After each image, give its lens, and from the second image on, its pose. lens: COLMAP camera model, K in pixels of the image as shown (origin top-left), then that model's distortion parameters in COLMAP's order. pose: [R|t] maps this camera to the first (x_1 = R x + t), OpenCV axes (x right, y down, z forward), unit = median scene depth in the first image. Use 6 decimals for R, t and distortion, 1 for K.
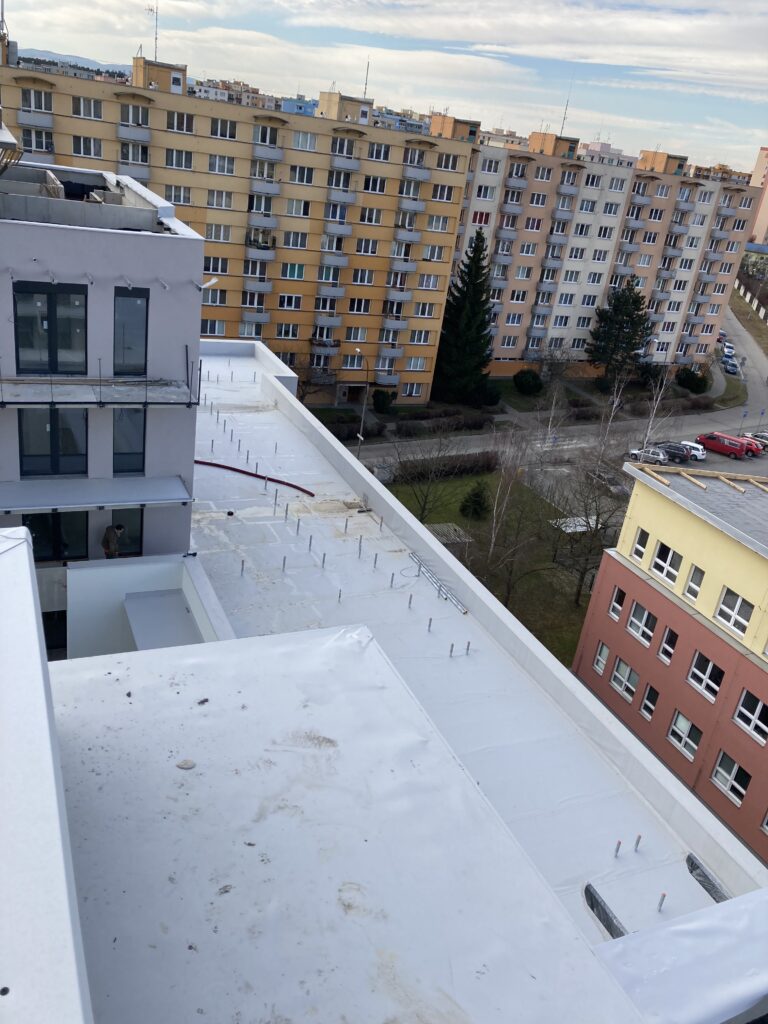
lens RADIAL K [[839.0, 0, 392.2], [0, 839.0, 510.2], [0, 0, 1]] dist [0.024054, -0.002640]
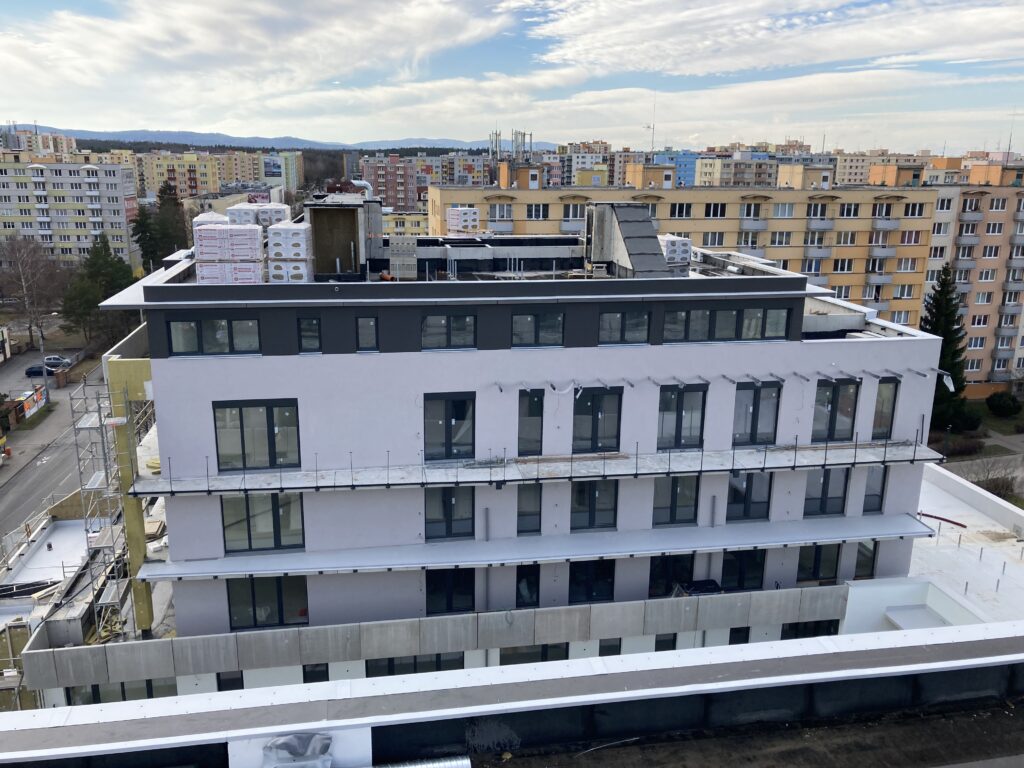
lens RADIAL K [[839.0, 0, 506.2], [0, 839.0, 385.7], [0, 0, 1]] dist [0.024054, -0.002640]
pose [[0.958291, -0.062565, -0.278862, -0.142634], [0.011909, 0.983637, -0.179765, -0.002745], [0.285546, 0.168946, 0.943356, -0.129478]]
